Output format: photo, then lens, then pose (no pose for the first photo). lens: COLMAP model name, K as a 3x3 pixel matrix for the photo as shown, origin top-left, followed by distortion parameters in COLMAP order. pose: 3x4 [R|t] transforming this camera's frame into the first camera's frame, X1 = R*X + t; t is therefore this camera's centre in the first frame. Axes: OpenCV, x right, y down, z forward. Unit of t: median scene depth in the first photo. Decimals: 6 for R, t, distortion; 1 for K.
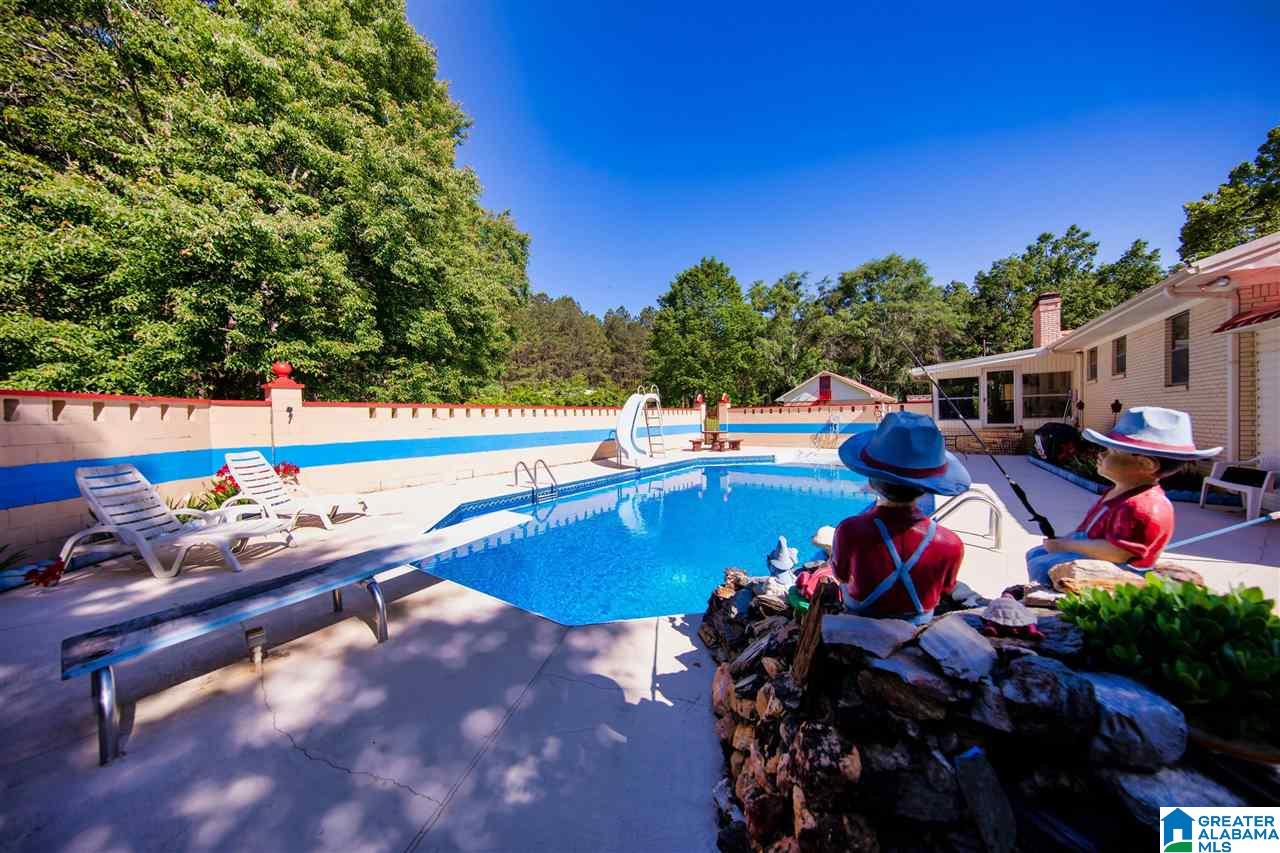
lens RADIAL K [[399.4, 0, 637.4], [0, 399.4, 424.6], [0, 0, 1]] dist [-0.013503, -0.000499]
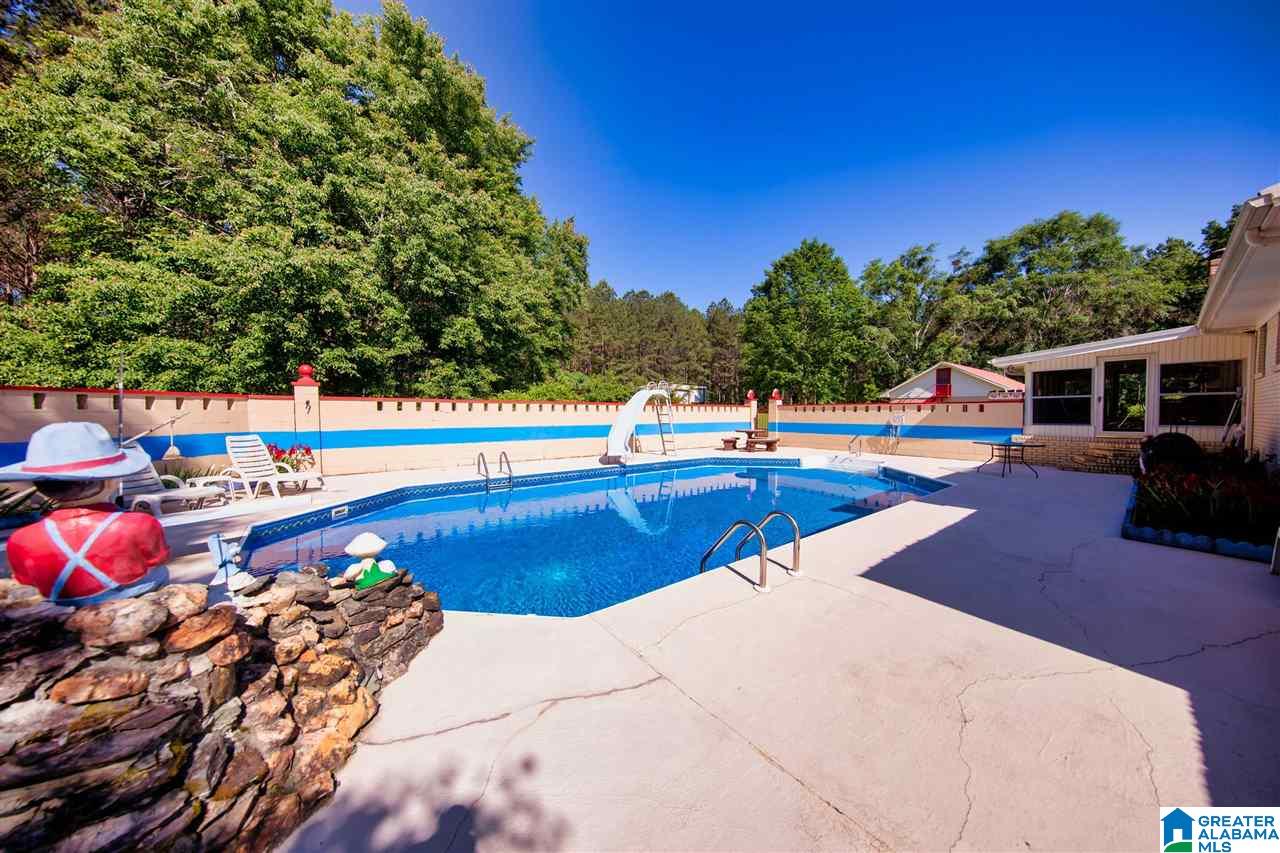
lens RADIAL K [[399.4, 0, 632.8], [0, 399.4, 422.8], [0, 0, 1]] dist [-0.013503, -0.000499]
pose [[0.957653, 0.024813, -0.286854, 0.170540], [-0.022162, 0.999676, 0.012483, -0.005123], [0.287071, -0.005597, 0.957893, 0.026405]]
